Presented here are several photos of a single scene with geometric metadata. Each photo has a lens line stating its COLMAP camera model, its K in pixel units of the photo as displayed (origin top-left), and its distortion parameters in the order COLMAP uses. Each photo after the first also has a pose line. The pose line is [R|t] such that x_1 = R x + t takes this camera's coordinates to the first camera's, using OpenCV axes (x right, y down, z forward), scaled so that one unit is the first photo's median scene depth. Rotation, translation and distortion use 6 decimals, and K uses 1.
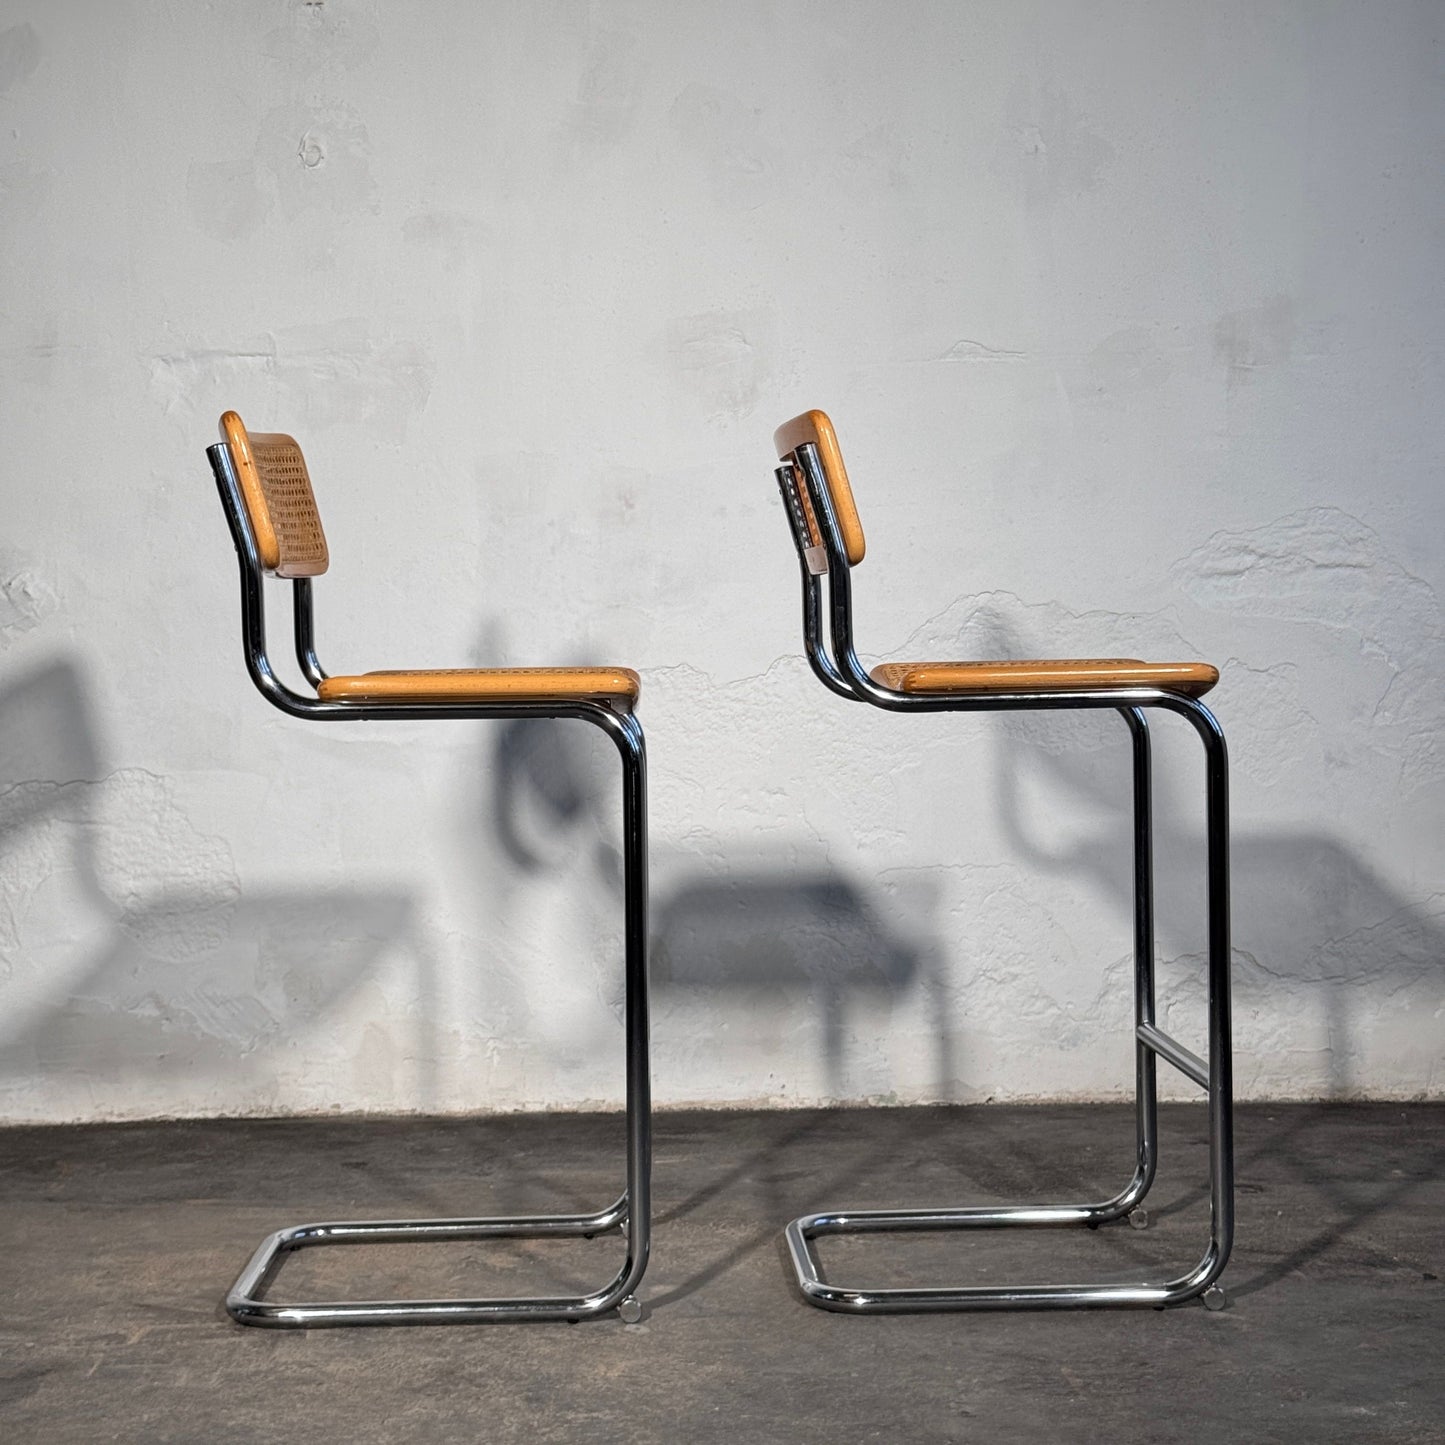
lens RADIAL K [[2681.4, 0, 717.9], [0, 2681.4, 746.8], [0, 0, 1]] dist [0.137453, 0.000000]
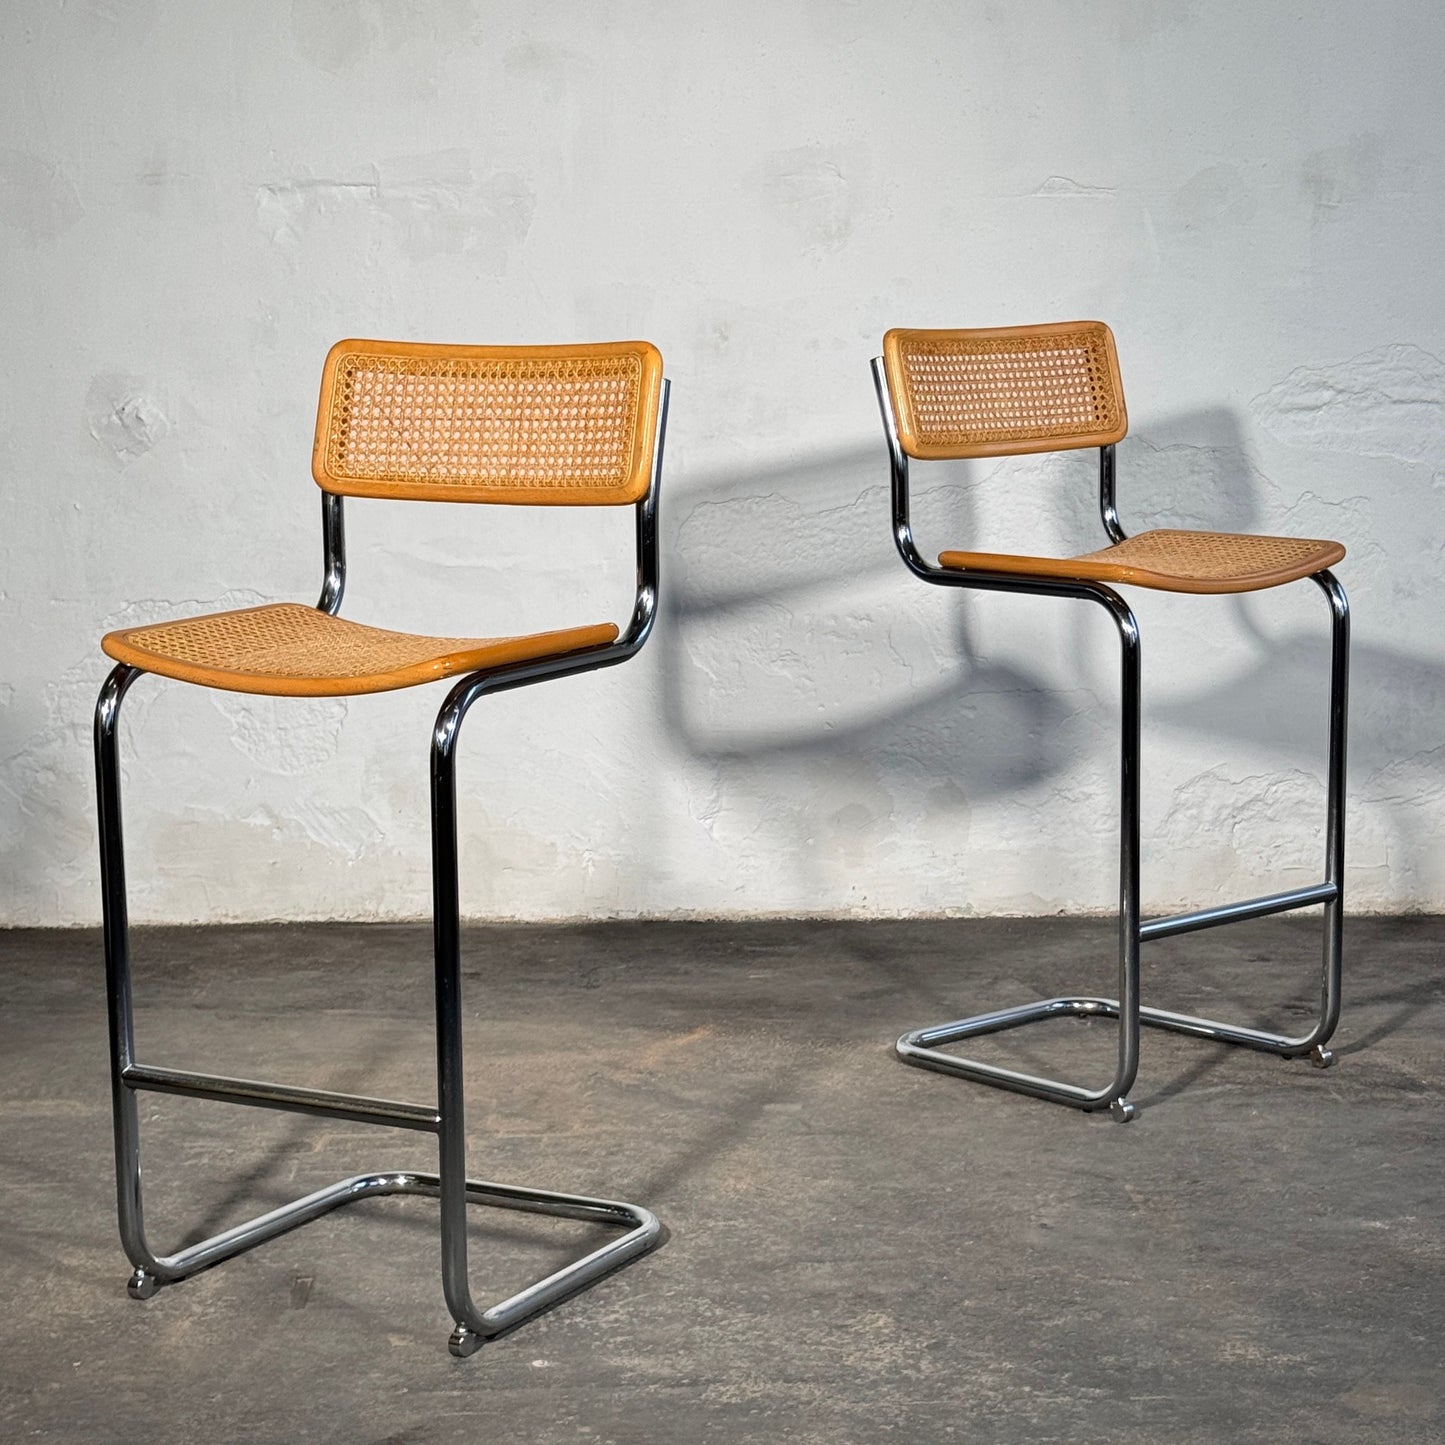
lens RADIAL K [[3150.3, 0, 751.2], [0, 3150.3, 788.5], [0, 0, 1]] dist [0.142479, 0.000000]
pose [[0.999909, 0.010157, 0.008867, -0.031819], [-0.011212, 0.991645, 0.128510, -0.074816], [-0.007488, -0.128597, 0.991669, -0.217448]]
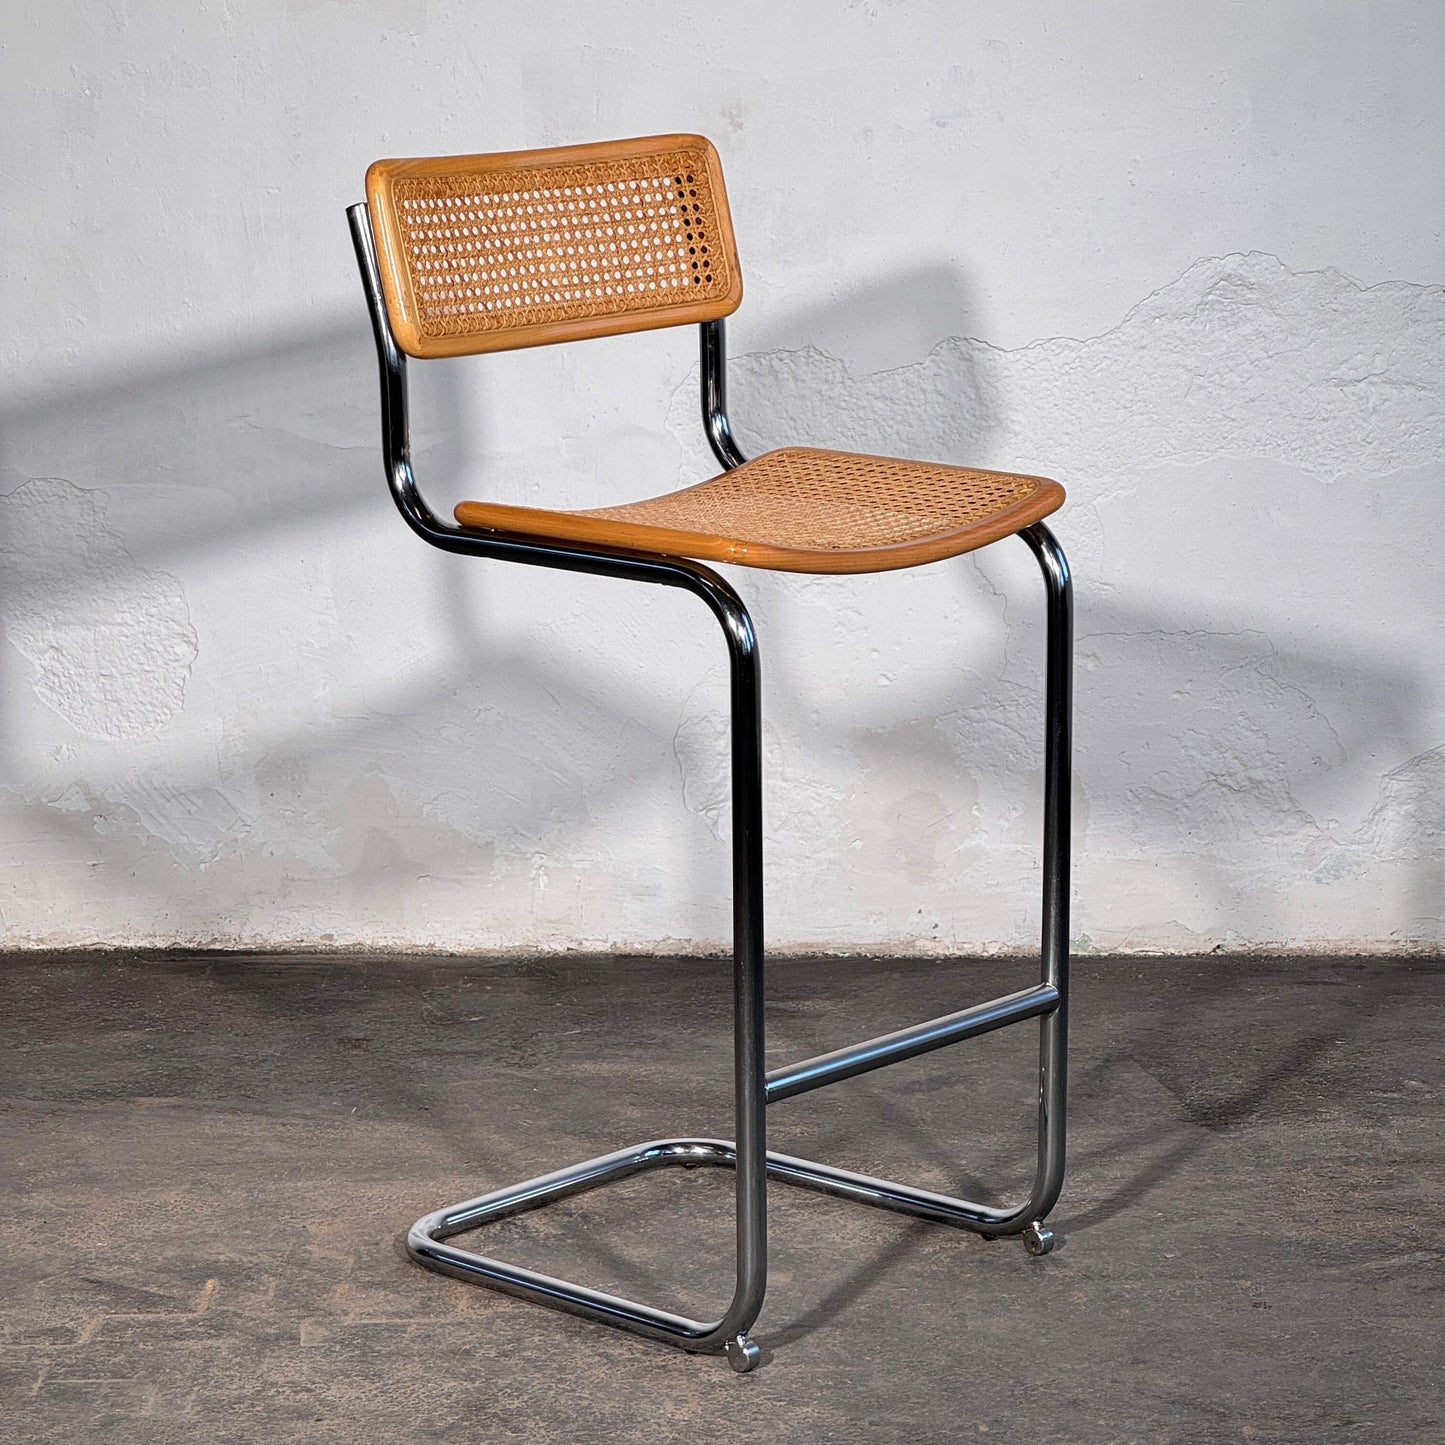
lens RADIAL K [[4292.1, 0, 748.2], [0, 4292.1, 696.4], [0, 0, 1]] dist [0.169643, 0.000000]
pose [[0.999109, 0.022024, -0.035999, 0.014572], [-0.016305, 0.988233, 0.152086, -0.114474], [0.038925, -0.151363, 0.987711, -0.152025]]
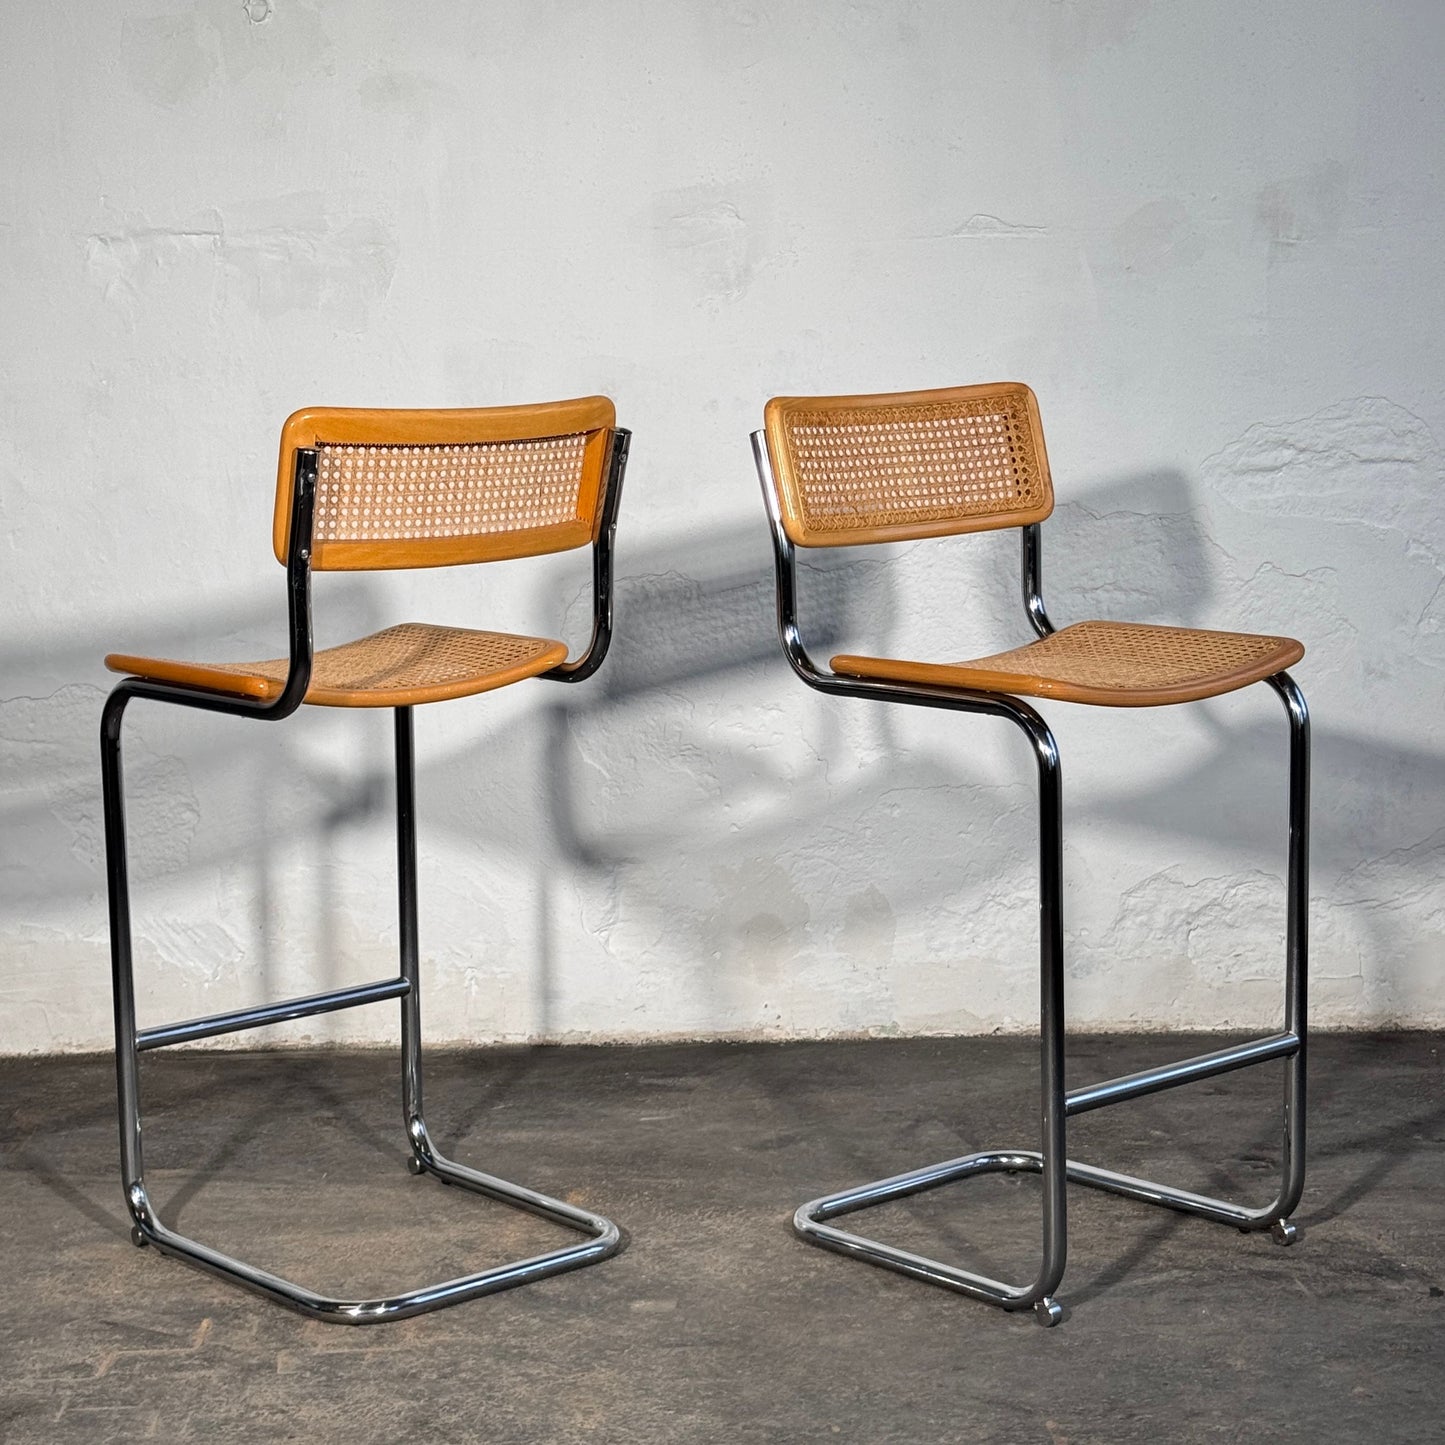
lens RADIAL K [[3000.6, 0, 708.8], [0, 3000.6, 797.4], [0, 0, 1]] dist [0.140927, 0.000000]
pose [[0.999962, 0.000316, -0.008731, 0.009171], [0.000842, 0.991200, 0.132370, -0.091459], [0.008696, -0.132372, 0.991162, -0.036929]]
